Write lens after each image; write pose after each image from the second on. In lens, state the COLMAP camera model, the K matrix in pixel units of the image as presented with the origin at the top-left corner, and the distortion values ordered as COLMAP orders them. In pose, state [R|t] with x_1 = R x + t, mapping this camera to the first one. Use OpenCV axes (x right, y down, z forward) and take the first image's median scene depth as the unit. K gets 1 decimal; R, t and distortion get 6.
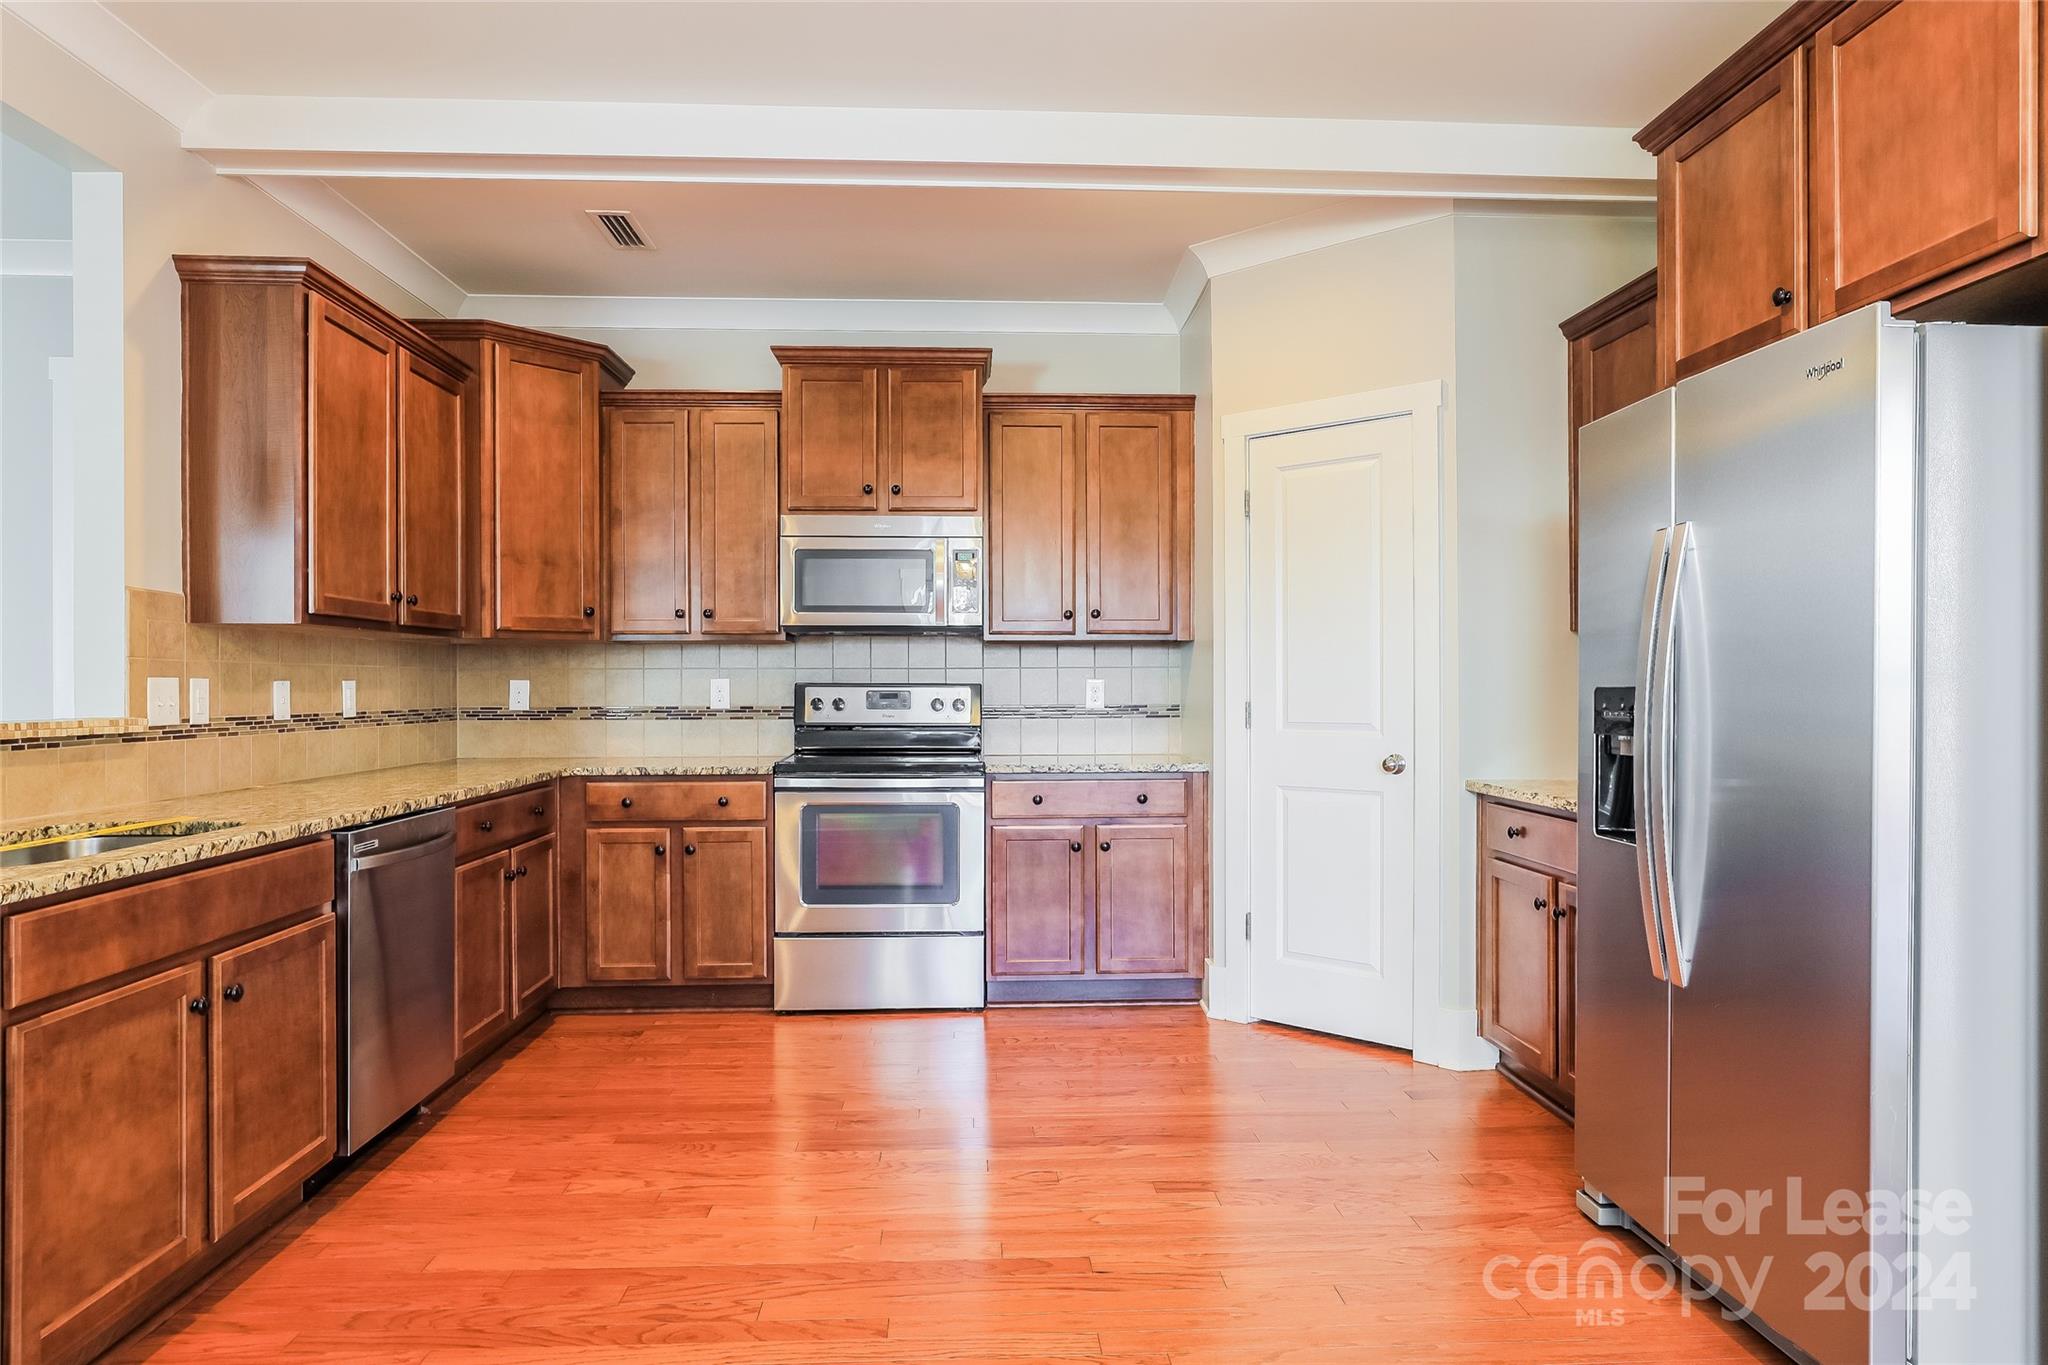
lens RADIAL K [[1207.7, 0, 1022.8], [0, 1207.7, 691.8], [0, 0, 1]] dist [-0.024325, 0.018049]
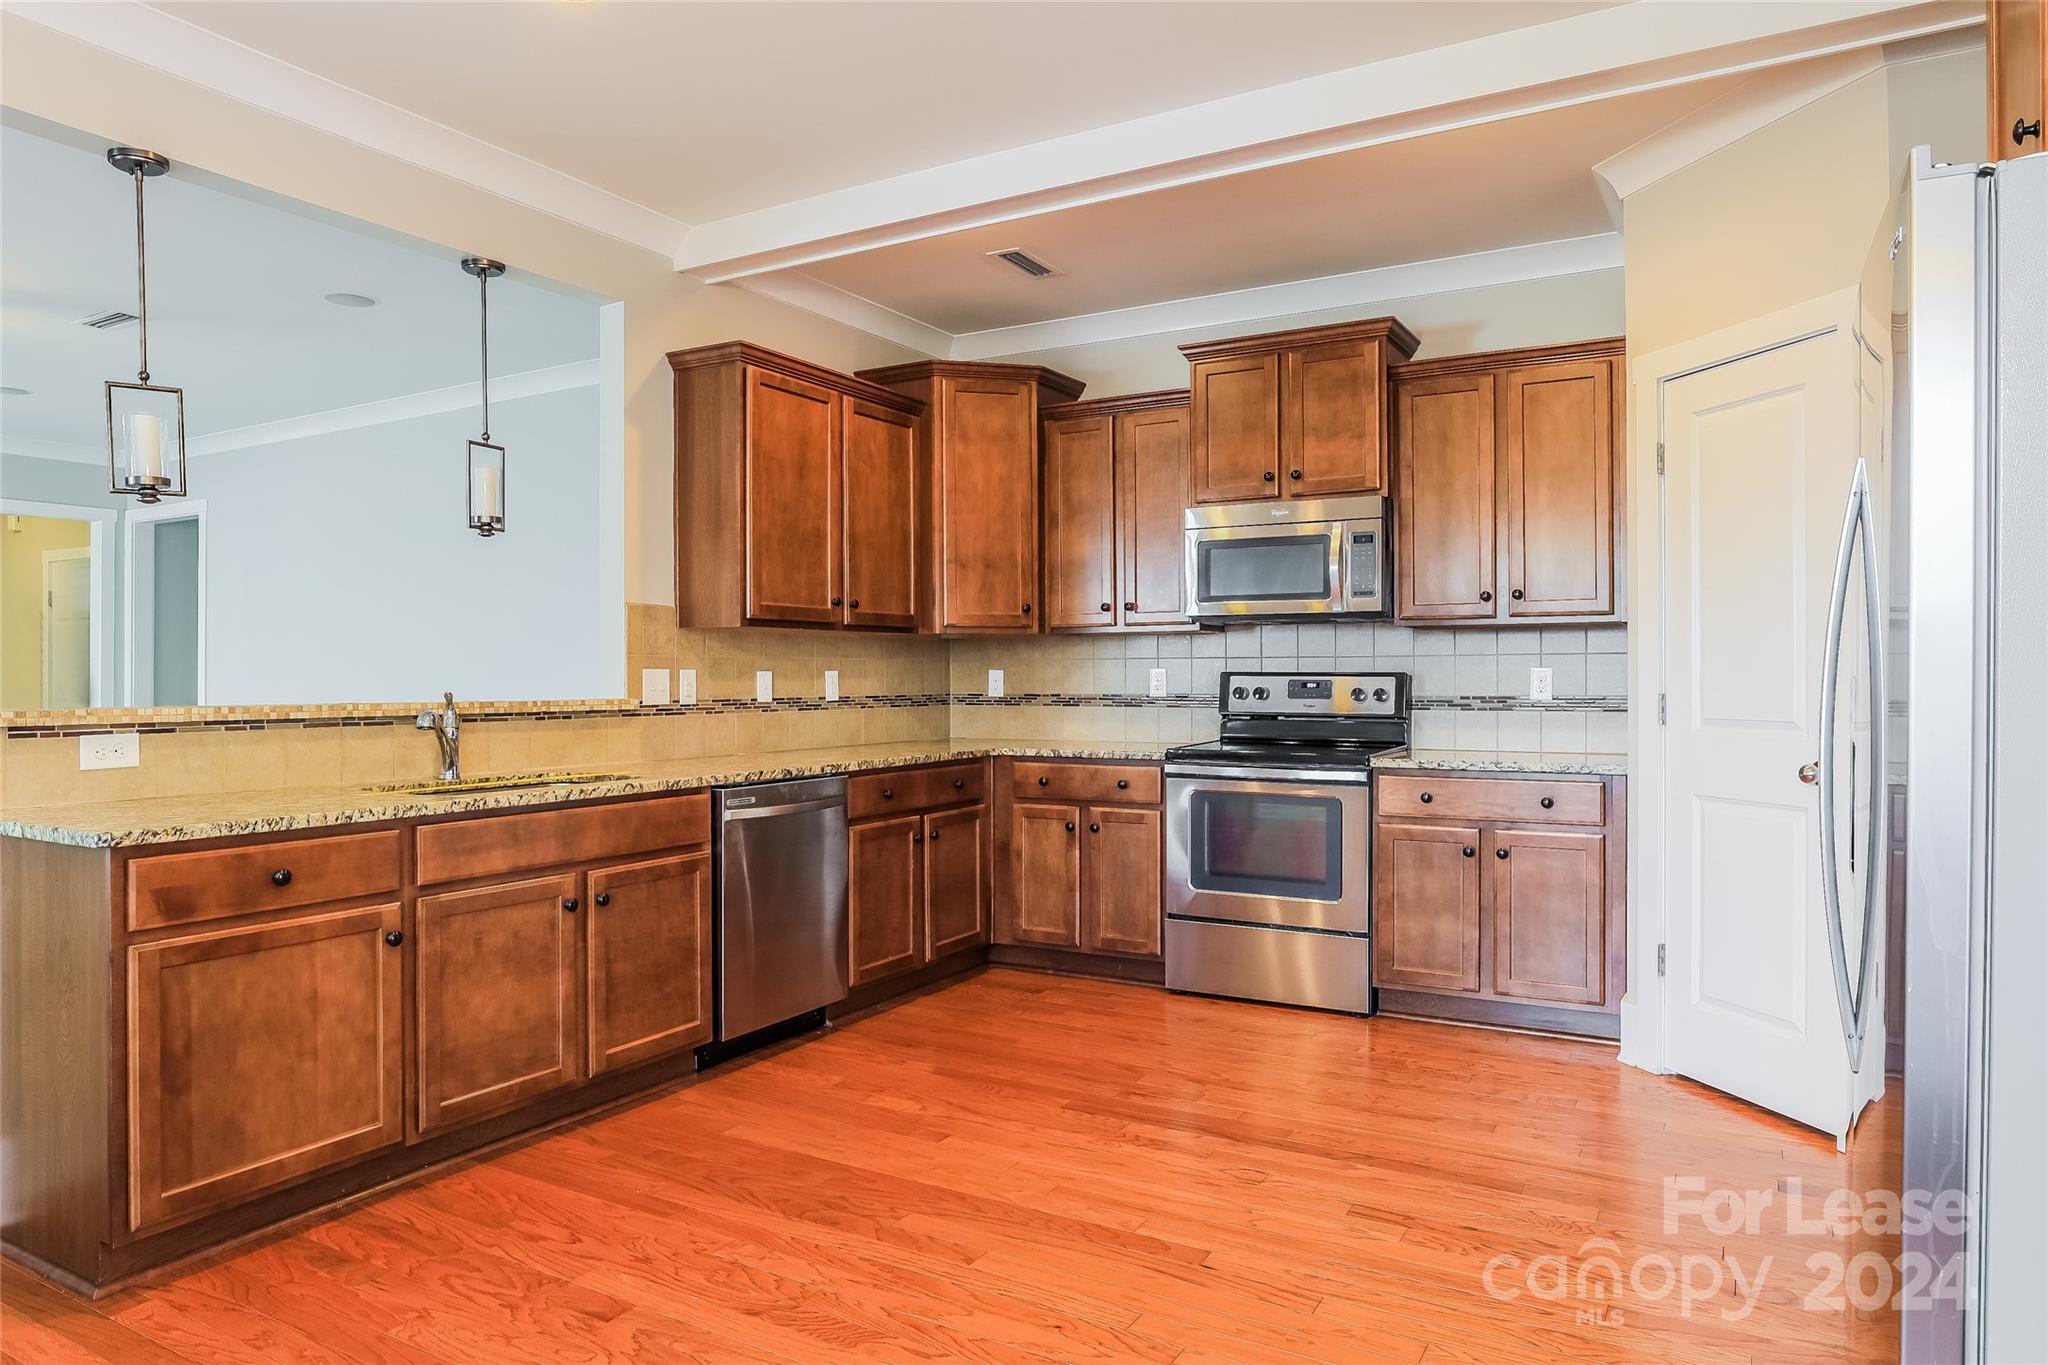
lens RADIAL K [[1242.4, 0, 1024.0], [0, 1242.4, 682.5], [0, 0, 1]] dist [-0.028425, 0.000064]
pose [[0.845458, 0.002712, -0.534034, 0.267209], [-0.002072, 0.999996, 0.001799, -0.000115], [0.534037, -0.000414, 0.845461, 0.033475]]
